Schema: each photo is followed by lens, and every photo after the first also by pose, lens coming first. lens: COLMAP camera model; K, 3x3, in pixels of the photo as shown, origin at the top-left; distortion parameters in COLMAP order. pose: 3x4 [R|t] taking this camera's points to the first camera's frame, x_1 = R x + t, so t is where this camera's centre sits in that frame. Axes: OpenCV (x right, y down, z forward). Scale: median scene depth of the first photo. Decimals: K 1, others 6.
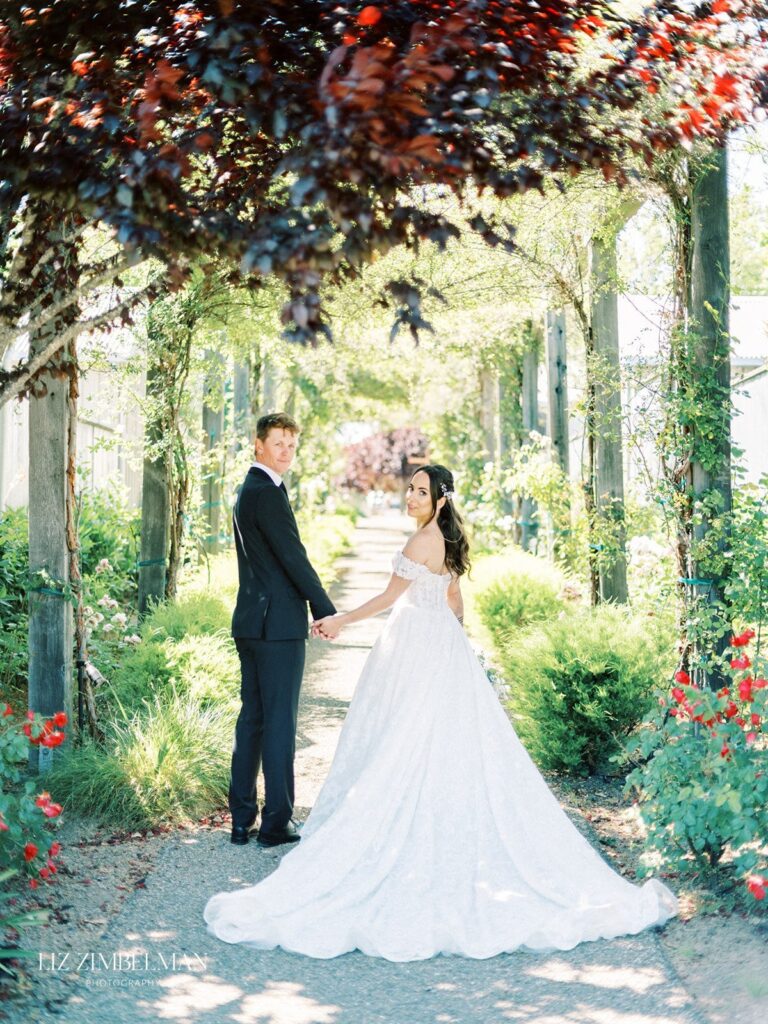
lens RADIAL K [[1346.6, 0, 384.0], [0, 1346.6, 531.3], [0, 0, 1]] dist [0.188424, -0.002589]
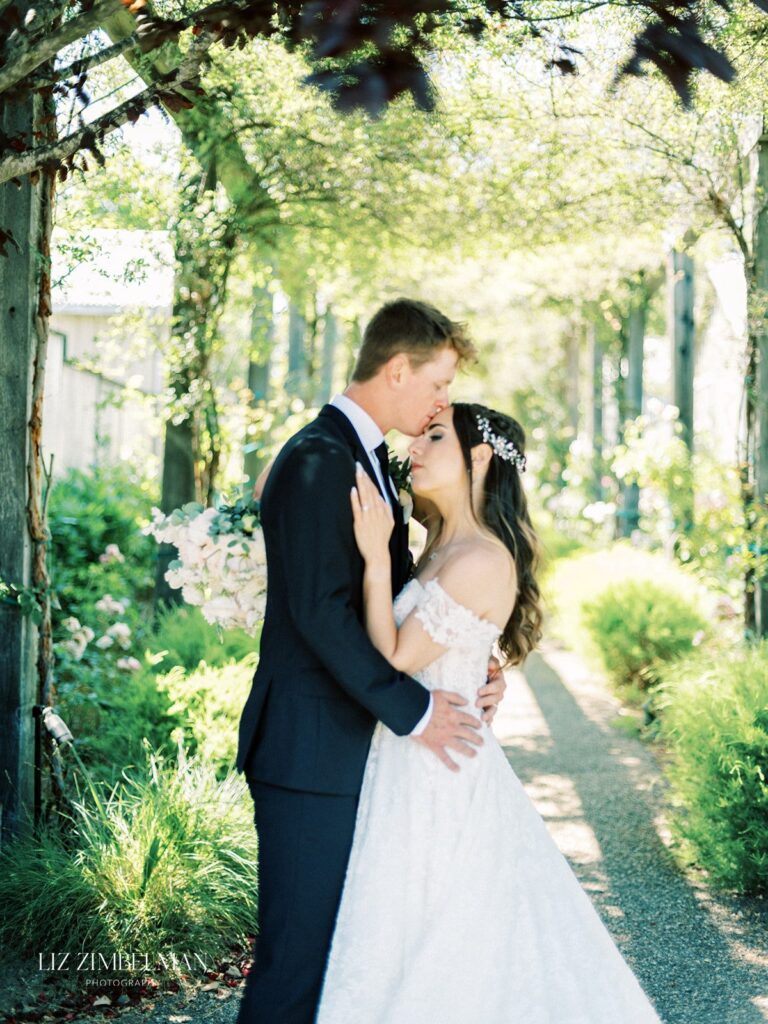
lens RADIAL K [[1340.0, 0, 384.0], [0, 1340.0, 512.0], [0, 0, 1]] dist [0.021081, 0.022738]
pose [[0.998893, 0.026034, -0.039168, -0.022297], [-0.026117, 0.999658, -0.001607, -0.002750], [0.039113, 0.002628, 0.999231, 0.256490]]
